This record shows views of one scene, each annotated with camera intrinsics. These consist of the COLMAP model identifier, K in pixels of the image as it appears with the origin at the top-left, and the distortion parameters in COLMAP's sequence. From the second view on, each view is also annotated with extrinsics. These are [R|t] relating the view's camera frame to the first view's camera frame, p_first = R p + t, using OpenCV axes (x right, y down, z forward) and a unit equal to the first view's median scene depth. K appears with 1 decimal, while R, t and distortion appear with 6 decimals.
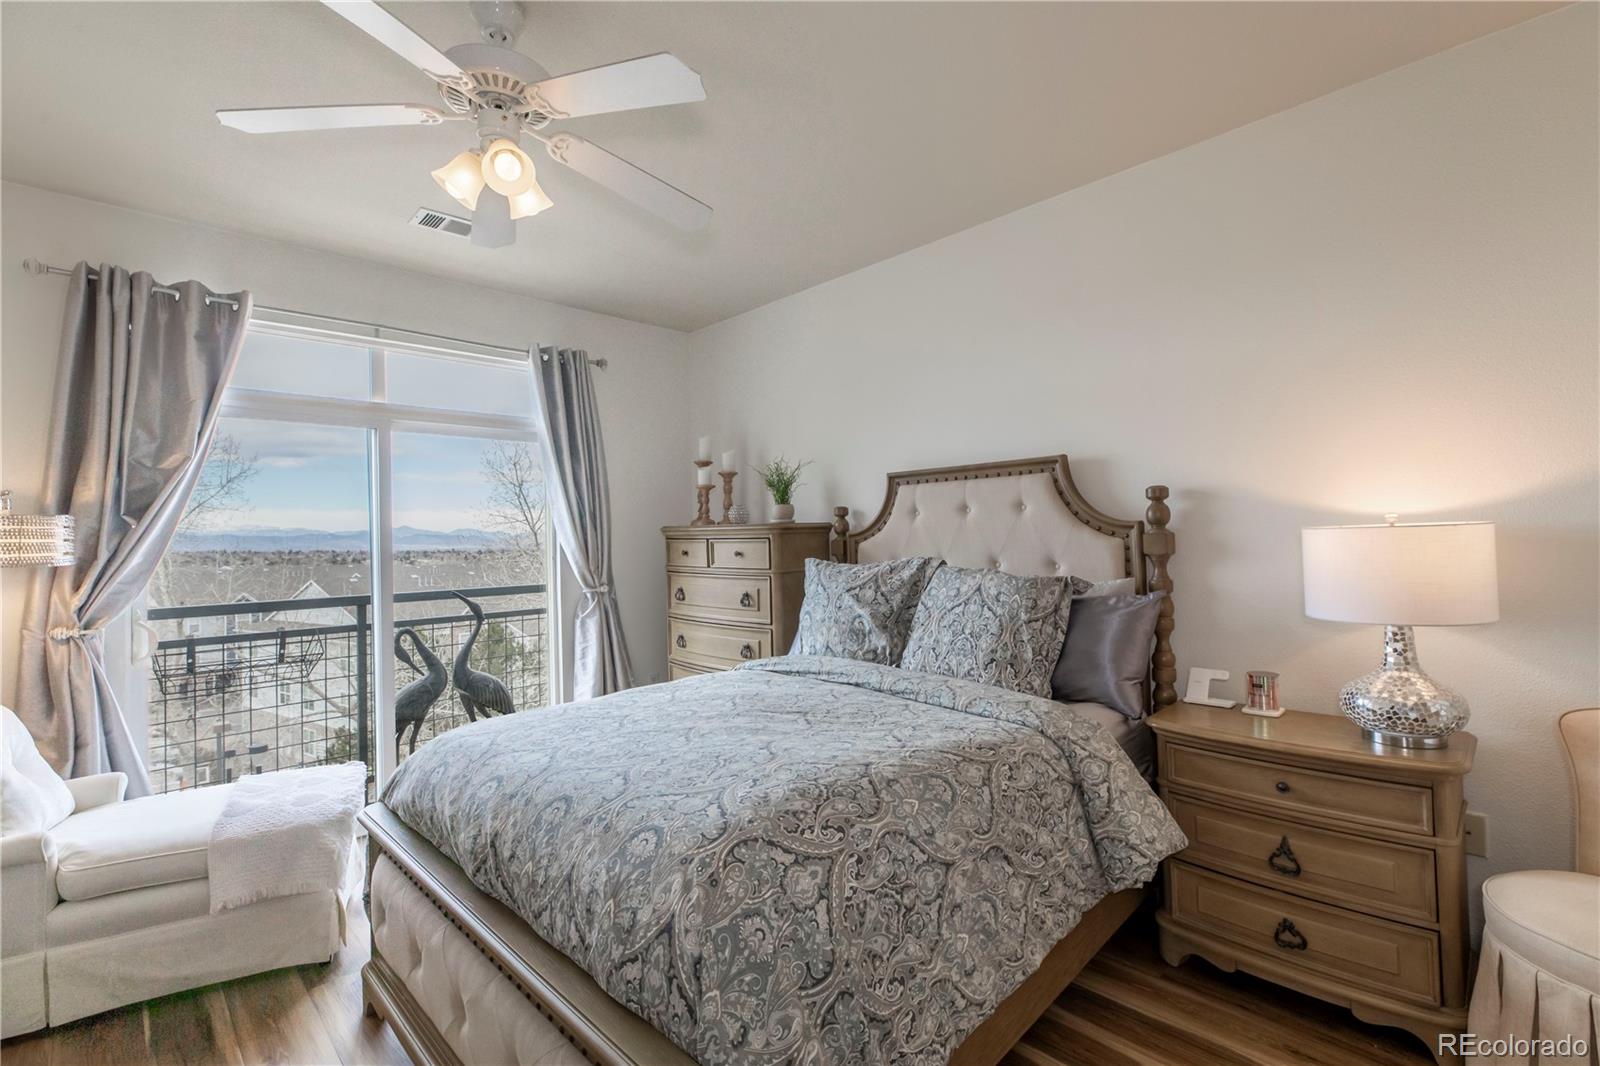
lens RADIAL K [[732.1, 0, 800.0], [0, 732.1, 533.0], [0, 0, 1]] dist [0.001078, -0.000656]
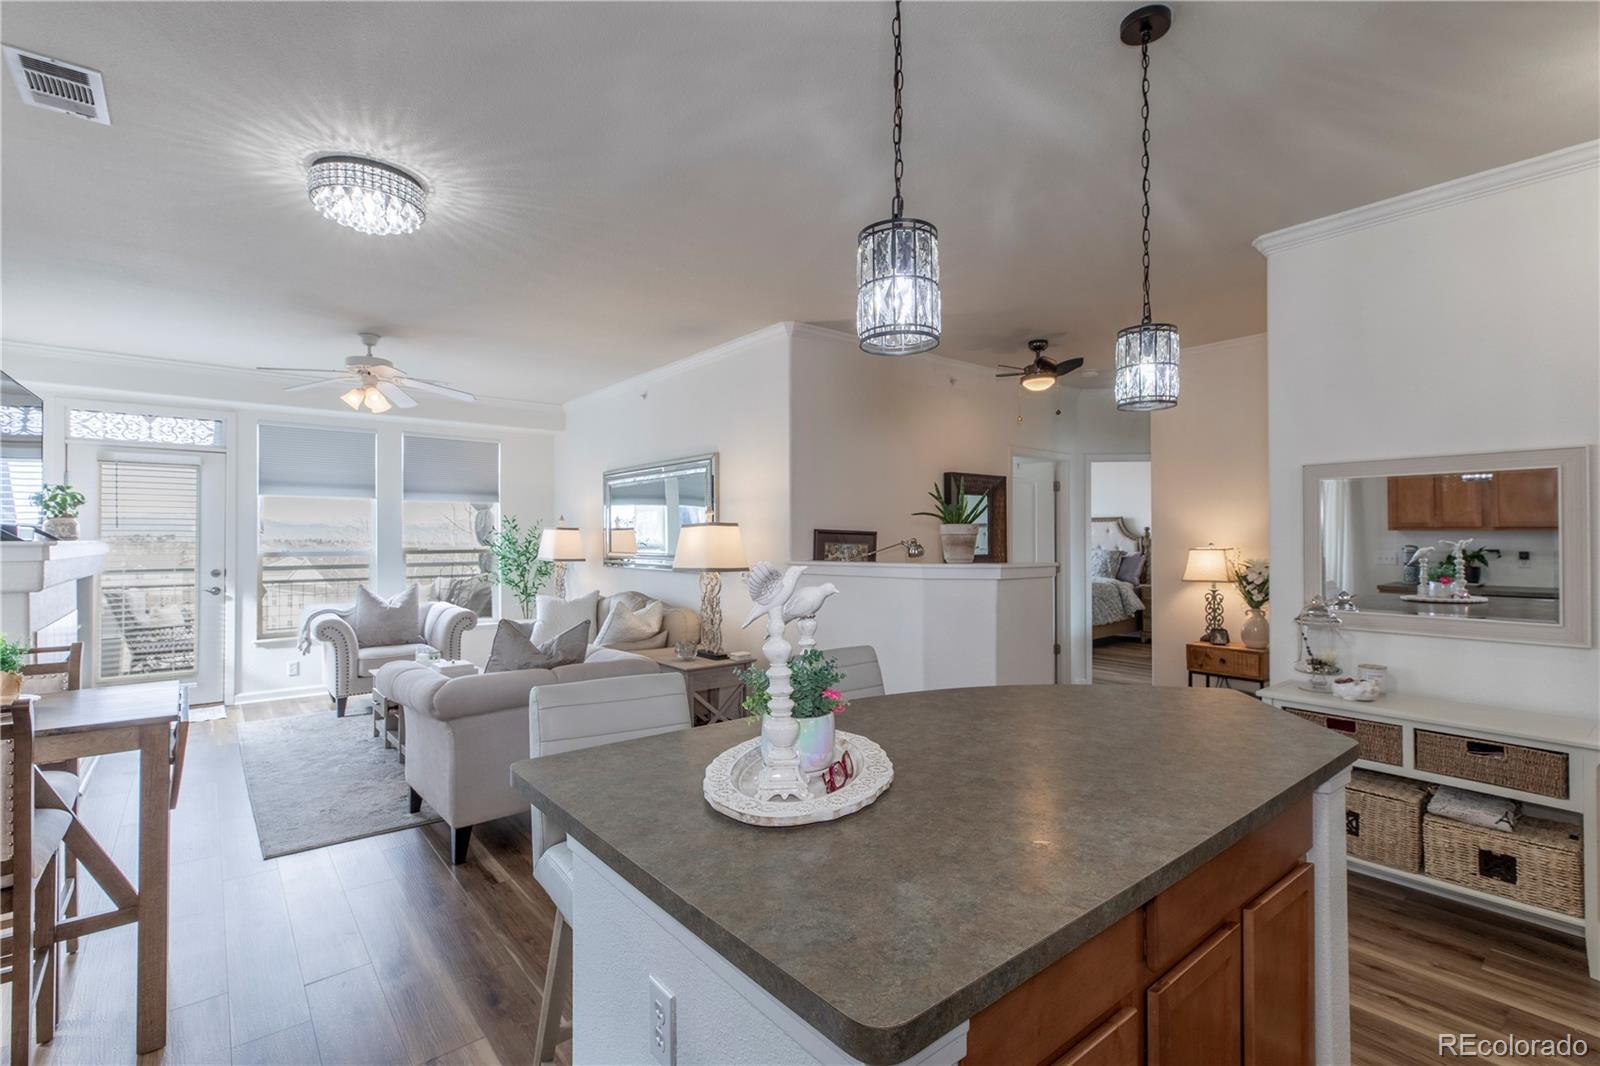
lens RADIAL K [[732.1, 0, 800.0], [0, 732.1, 533.0], [0, 0, 1]] dist [0.001078, -0.000656]
pose [[0.996701, 0.026230, -0.076800, -0.978259], [-0.026036, 0.999655, 0.003525, -0.000006], [0.076866, -0.001514, 0.997040, -2.835296]]
